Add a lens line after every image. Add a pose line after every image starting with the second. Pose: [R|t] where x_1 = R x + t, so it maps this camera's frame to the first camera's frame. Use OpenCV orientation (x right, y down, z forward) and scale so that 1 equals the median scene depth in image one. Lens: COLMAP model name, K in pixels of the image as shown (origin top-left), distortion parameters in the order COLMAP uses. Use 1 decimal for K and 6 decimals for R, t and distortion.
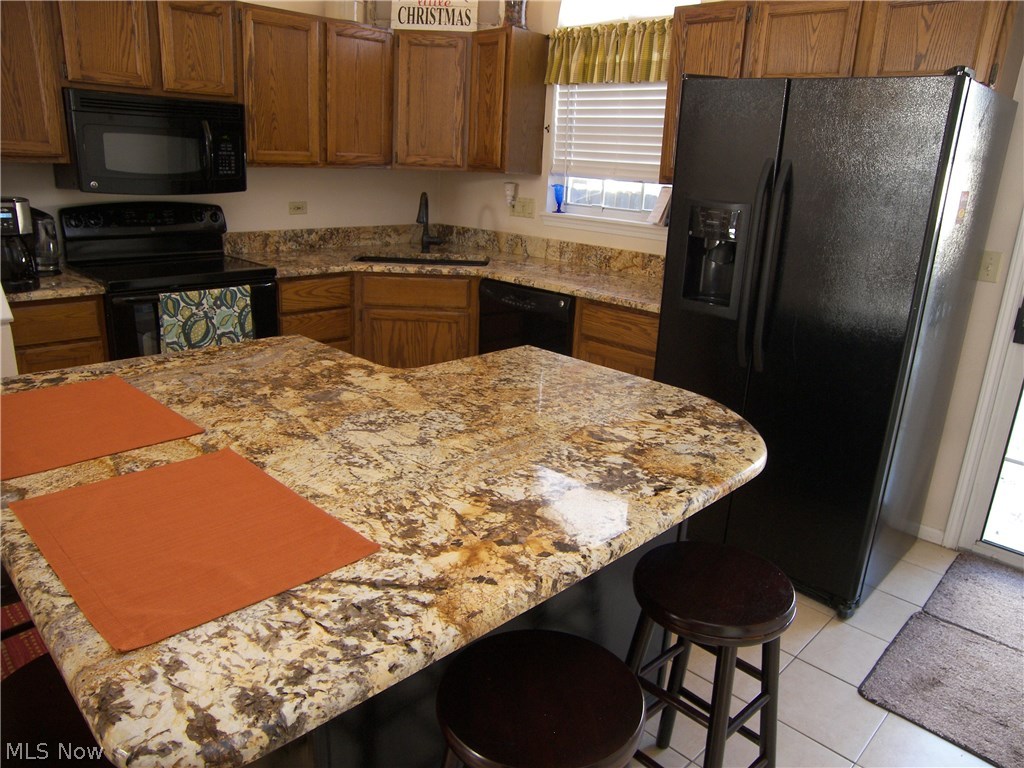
lens RADIAL K [[727.8, 0, 517.4], [0, 727.8, 377.8], [0, 0, 1]] dist [-0.154535, 0.115968]
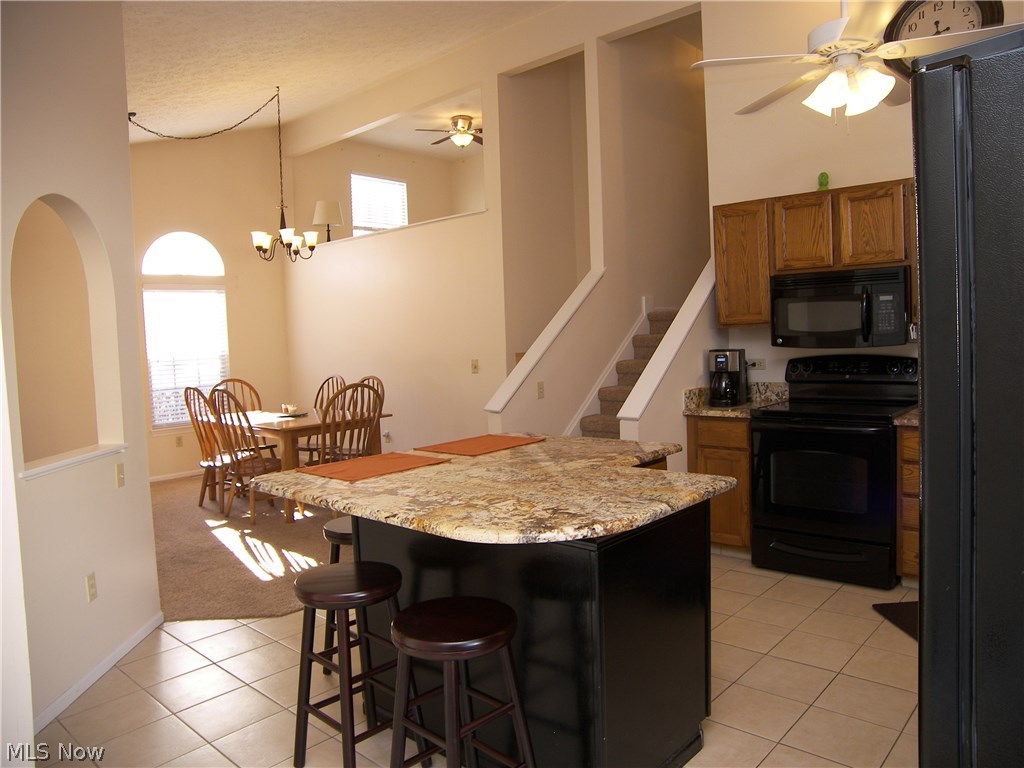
lens RADIAL K [[727.8, 0, 517.4], [0, 727.8, 377.8], [0, 0, 1]] dist [-0.154535, 0.115968]
pose [[0.039214, 0.006957, -0.999207, 0.601874], [-0.246449, 0.969151, -0.002924, -0.060205], [0.968362, 0.246369, 0.039719, 0.361872]]
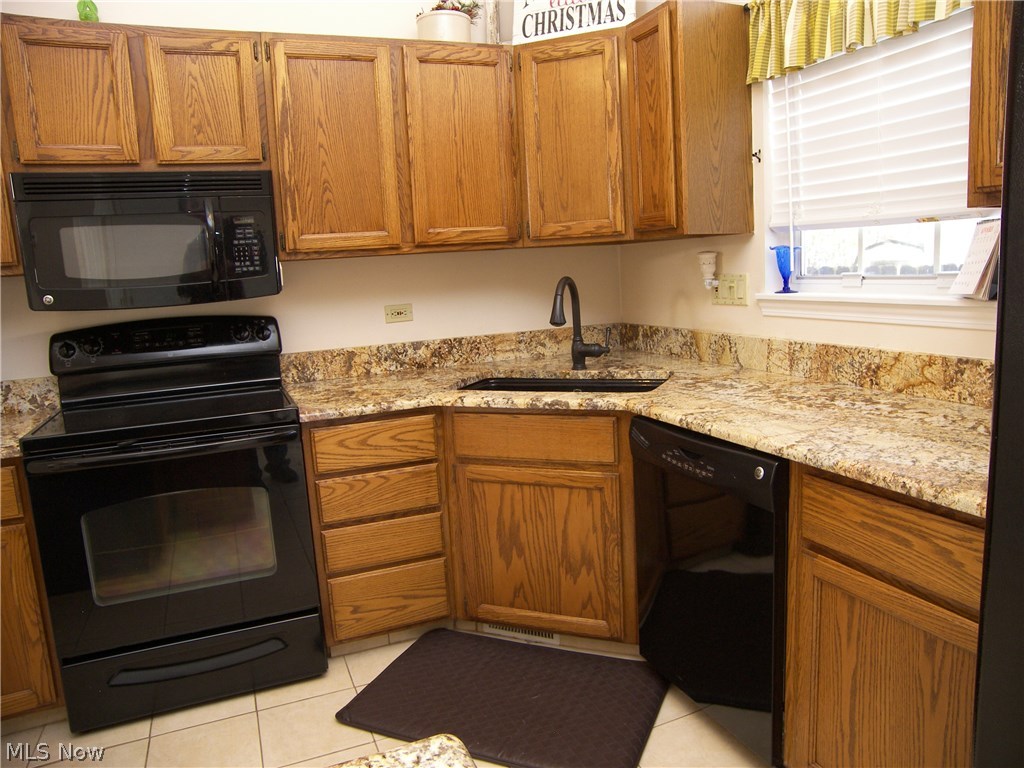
lens RADIAL K [[727.8, 0, 517.4], [0, 727.8, 377.8], [0, 0, 1]] dist [-0.154535, 0.115968]
pose [[0.917482, -0.037951, -0.395962, 0.090745], [-0.016649, 0.990902, -0.133553, -0.086116], [0.397428, 0.129125, 0.908503, 0.430159]]
